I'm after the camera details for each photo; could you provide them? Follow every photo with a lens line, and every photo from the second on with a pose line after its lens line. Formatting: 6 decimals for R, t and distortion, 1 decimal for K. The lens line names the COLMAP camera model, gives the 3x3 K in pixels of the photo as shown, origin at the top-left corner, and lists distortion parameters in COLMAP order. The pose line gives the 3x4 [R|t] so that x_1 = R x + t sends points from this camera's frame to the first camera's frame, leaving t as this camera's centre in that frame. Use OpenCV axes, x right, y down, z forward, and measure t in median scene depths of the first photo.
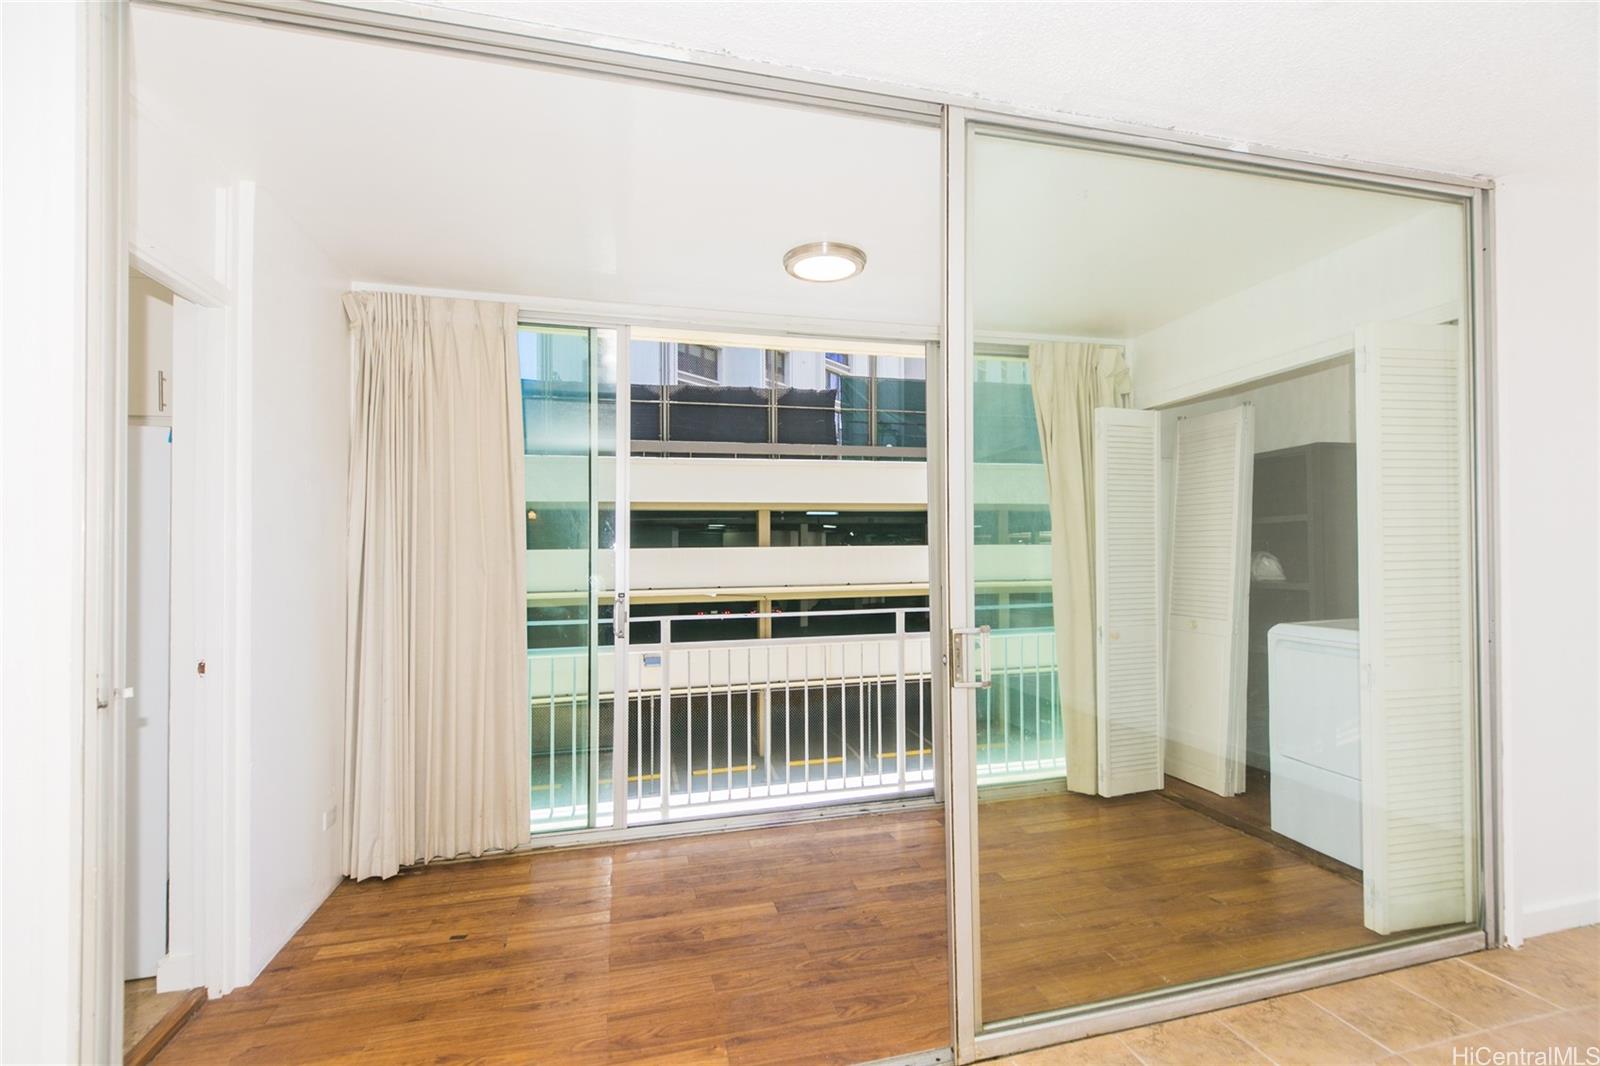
lens RADIAL K [[724.8, 0, 825.0], [0, 724.8, 543.9], [0, 0, 1]] dist [-0.000240, -0.000186]
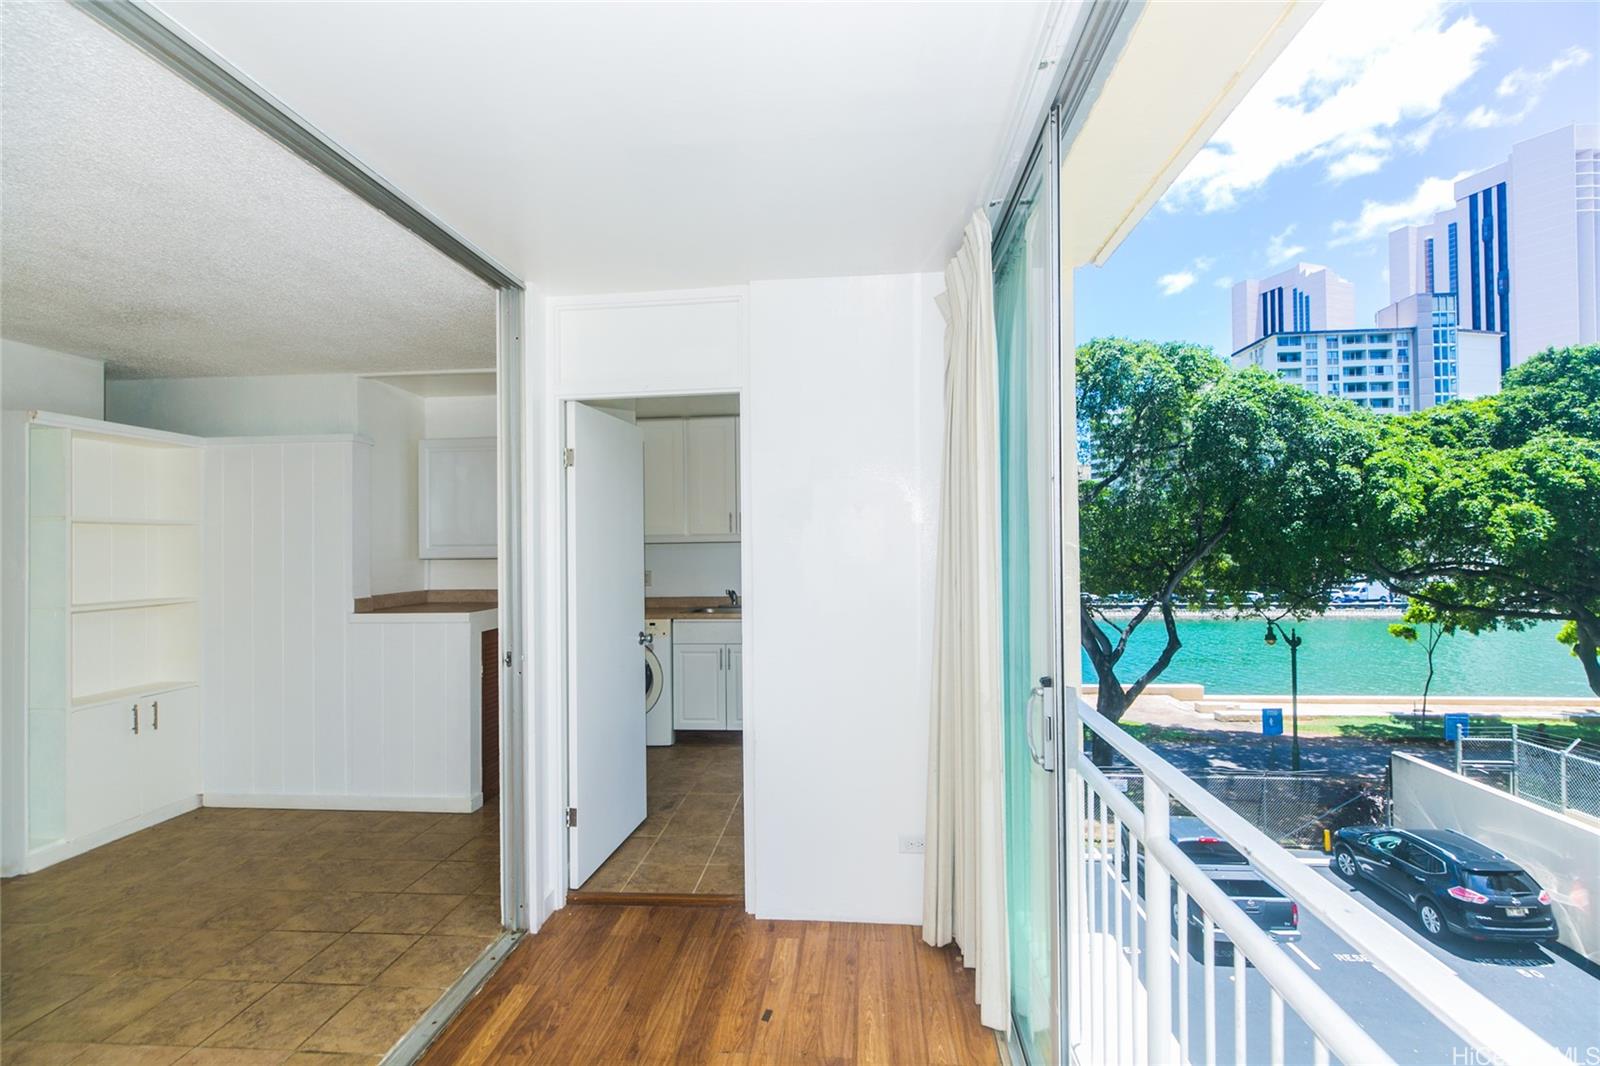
lens RADIAL K [[709.8, 0, 803.9], [0, 709.8, 537.6], [0, 0, 1]] dist [0.020320, -0.012770]
pose [[-0.340919, 0.008926, -0.940050, 0.245152], [0.028249, 0.999601, -0.000753, -0.046520], [0.939668, -0.026813, -0.341035, 1.022970]]
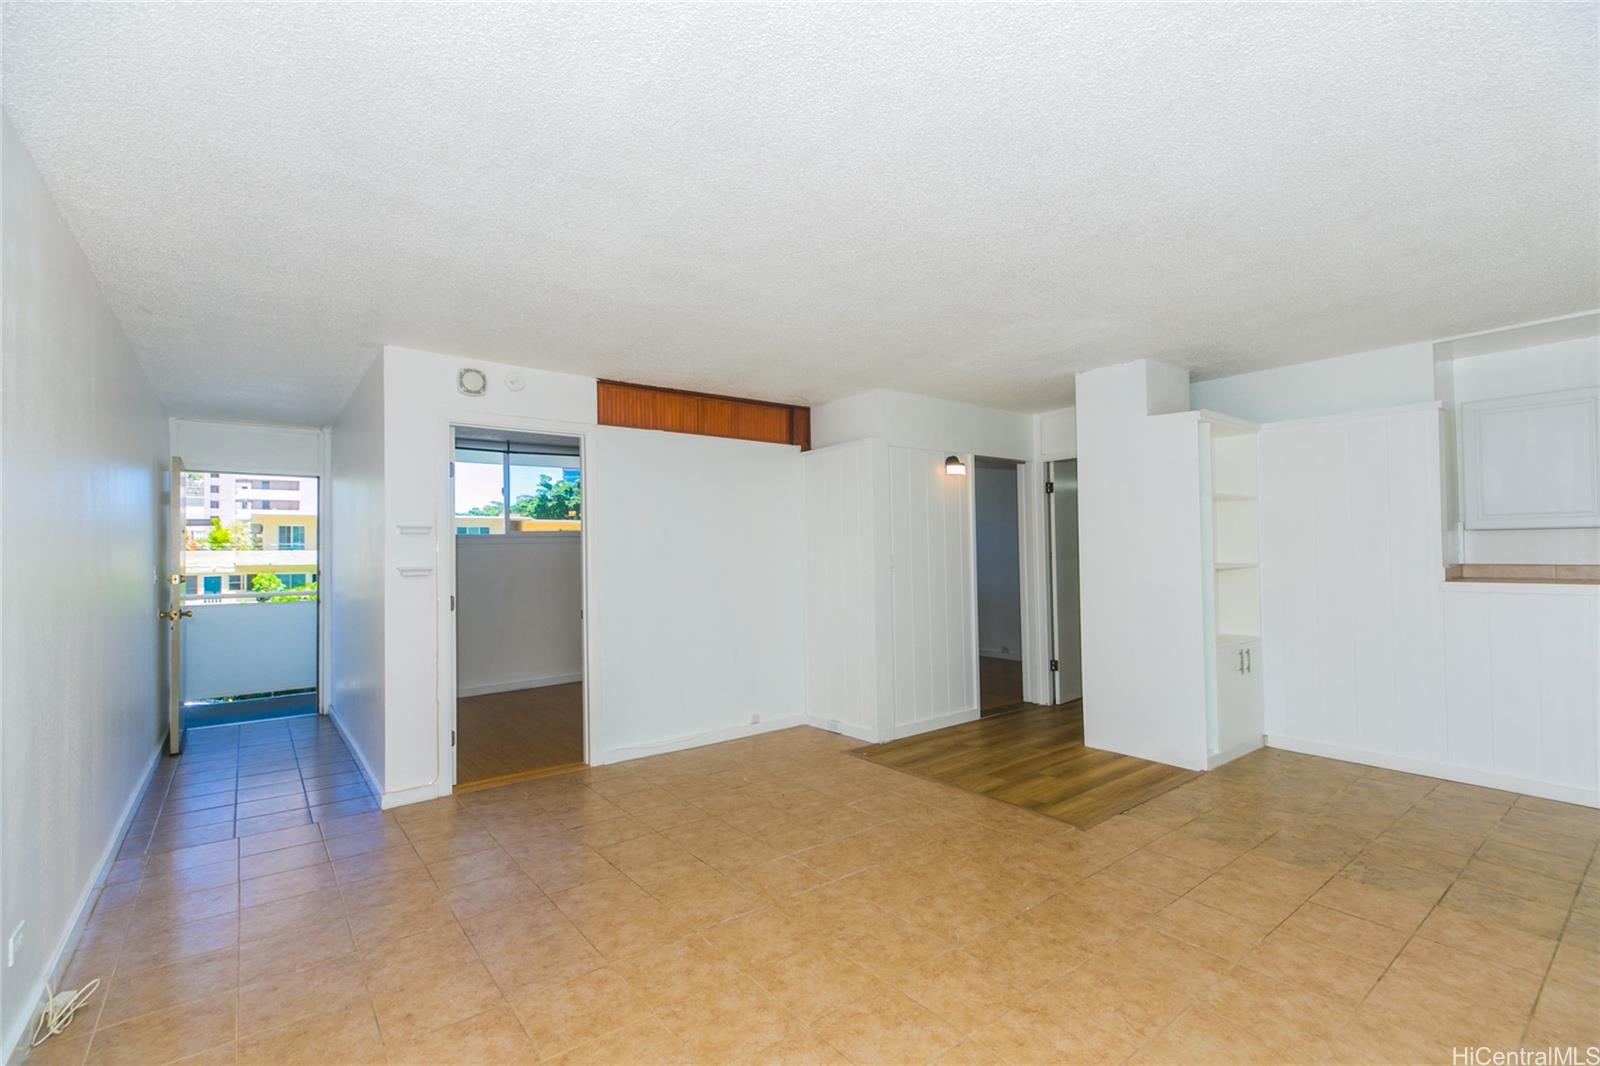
lens RADIAL K [[700.9, 0, 823.0], [0, 700.9, 534.5], [0, 0, 1]] dist [0.018340, -0.011742]
pose [[-0.917387, 0.015005, -0.397713, 0.795407], [0.030674, 0.998982, -0.033064, -0.011105], [0.396813, -0.042532, -0.916914, 0.561953]]
